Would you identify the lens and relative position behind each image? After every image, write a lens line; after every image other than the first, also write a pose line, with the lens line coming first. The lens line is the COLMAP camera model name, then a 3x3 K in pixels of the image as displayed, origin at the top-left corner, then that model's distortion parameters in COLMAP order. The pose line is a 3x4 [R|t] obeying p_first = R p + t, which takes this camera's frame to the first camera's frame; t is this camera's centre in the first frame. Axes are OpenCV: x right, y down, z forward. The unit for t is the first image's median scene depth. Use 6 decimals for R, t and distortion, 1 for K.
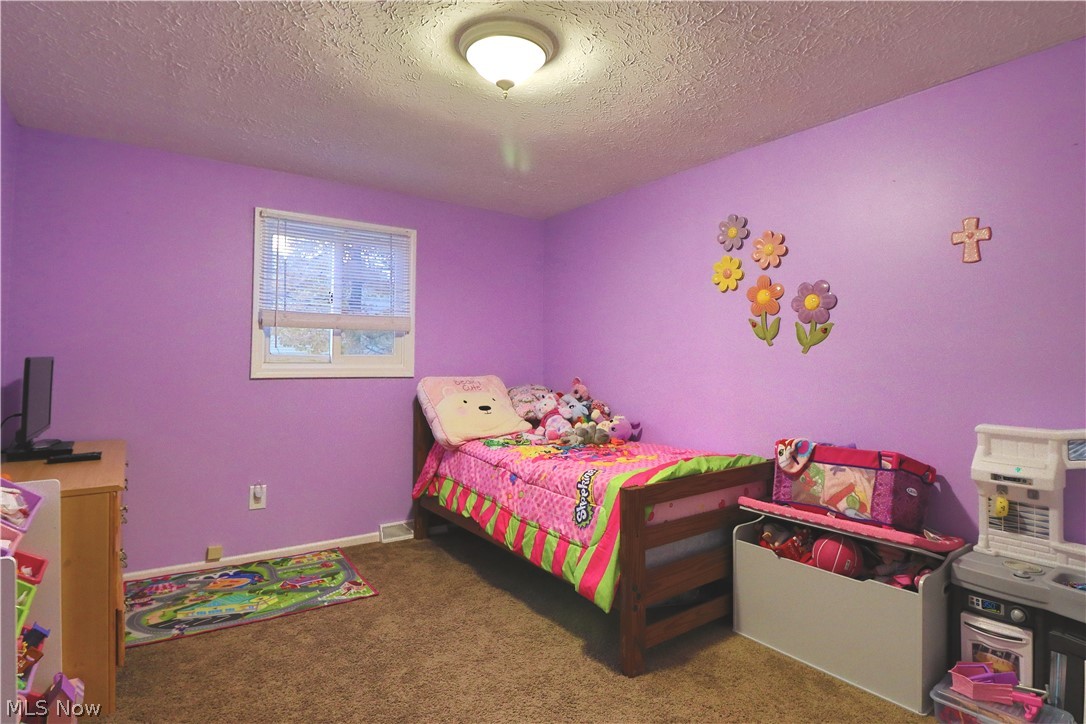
lens RADIAL K [[566.7, 0, 540.7], [0, 566.7, 358.7], [0, 0, 1]] dist [-0.009801, -0.000842]
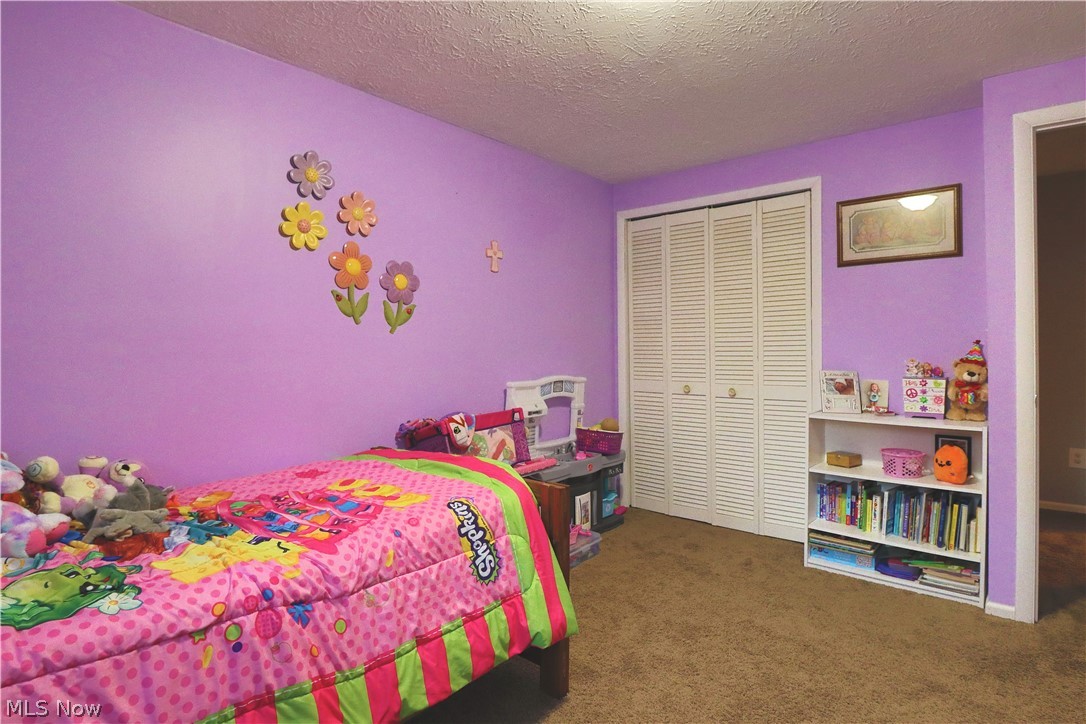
lens RADIAL K [[566.7, 0, 539.6], [0, 566.7, 356.3], [0, 0, 1]] dist [-0.009801, -0.000842]
pose [[-0.235075, -0.030752, 0.971491, -0.555753], [-0.000325, 0.999502, 0.031560, -0.000550], [-0.971977, 0.007104, -0.234968, 1.003506]]
